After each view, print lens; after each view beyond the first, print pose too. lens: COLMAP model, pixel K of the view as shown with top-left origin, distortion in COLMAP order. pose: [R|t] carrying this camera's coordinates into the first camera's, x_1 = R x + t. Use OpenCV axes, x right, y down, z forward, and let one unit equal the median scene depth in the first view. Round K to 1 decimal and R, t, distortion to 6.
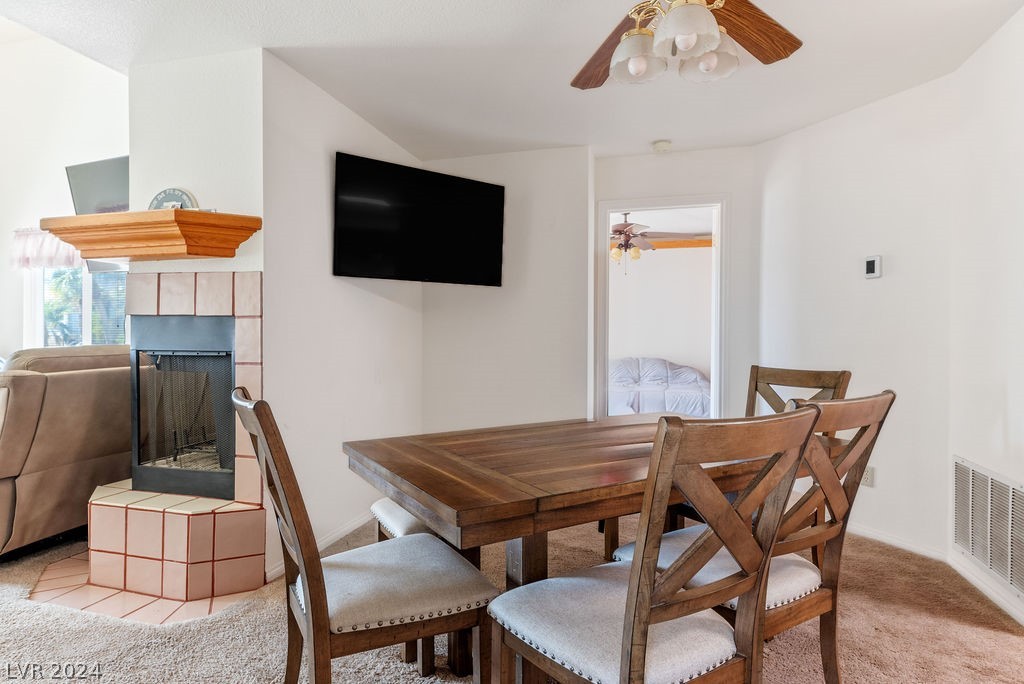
lens RADIAL K [[577.4, 0, 512.5], [0, 577.4, 346.4], [0, 0, 1]] dist [-0.018028, -0.000193]
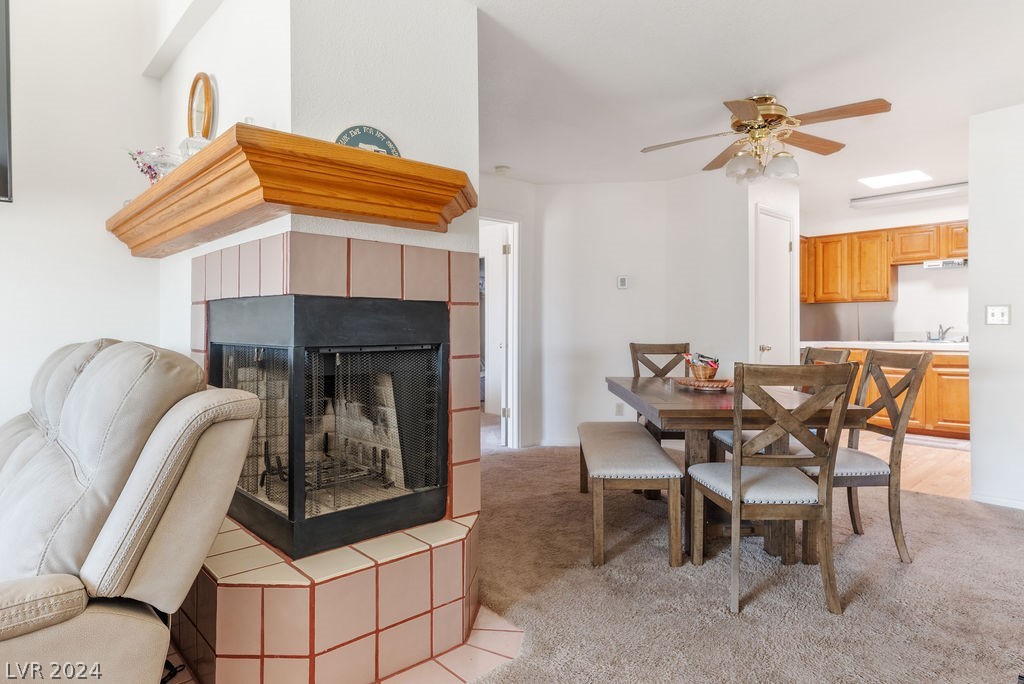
lens RADIAL K [[577.4, 0, 519.1], [0, 577.4, 337.7], [0, 0, 1]] dist [-0.018028, -0.000193]
pose [[0.532174, -0.022304, 0.846341, -1.115158], [0.017740, 0.999727, 0.015191, -0.010509], [-0.846449, 0.006930, 0.532424, 0.437001]]
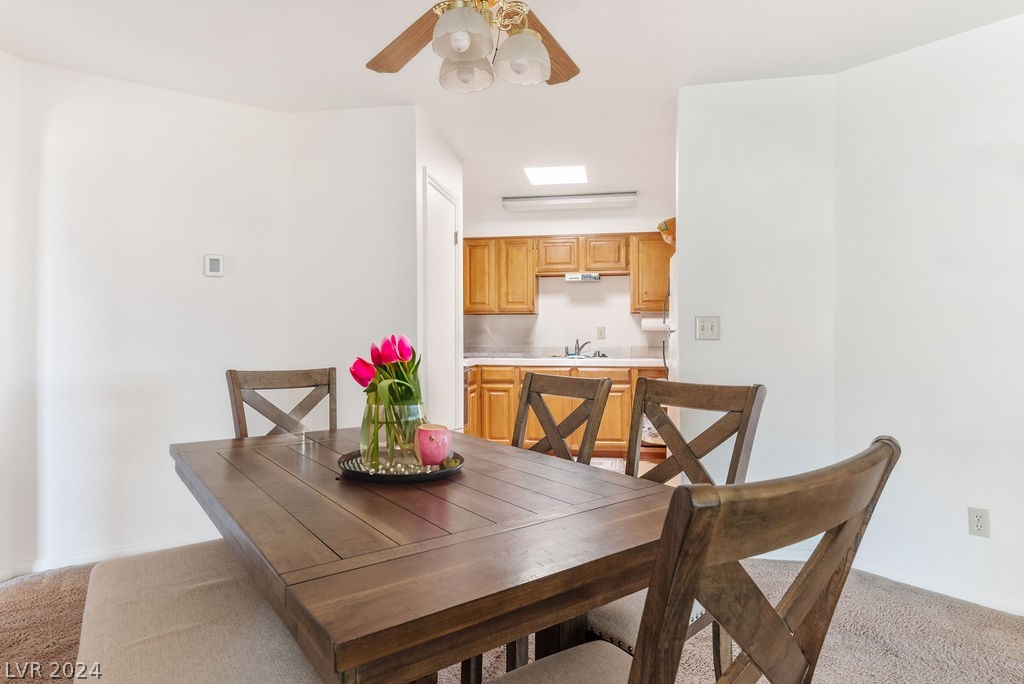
lens RADIAL K [[577.4, 0, 519.5], [0, 577.4, 344.4], [0, 0, 1]] dist [-0.018028, -0.000193]
pose [[-0.093324, -0.011209, 0.995573, -0.474610], [0.013184, 0.999835, 0.012493, -0.009695], [-0.995548, 0.014291, -0.093161, 0.679638]]
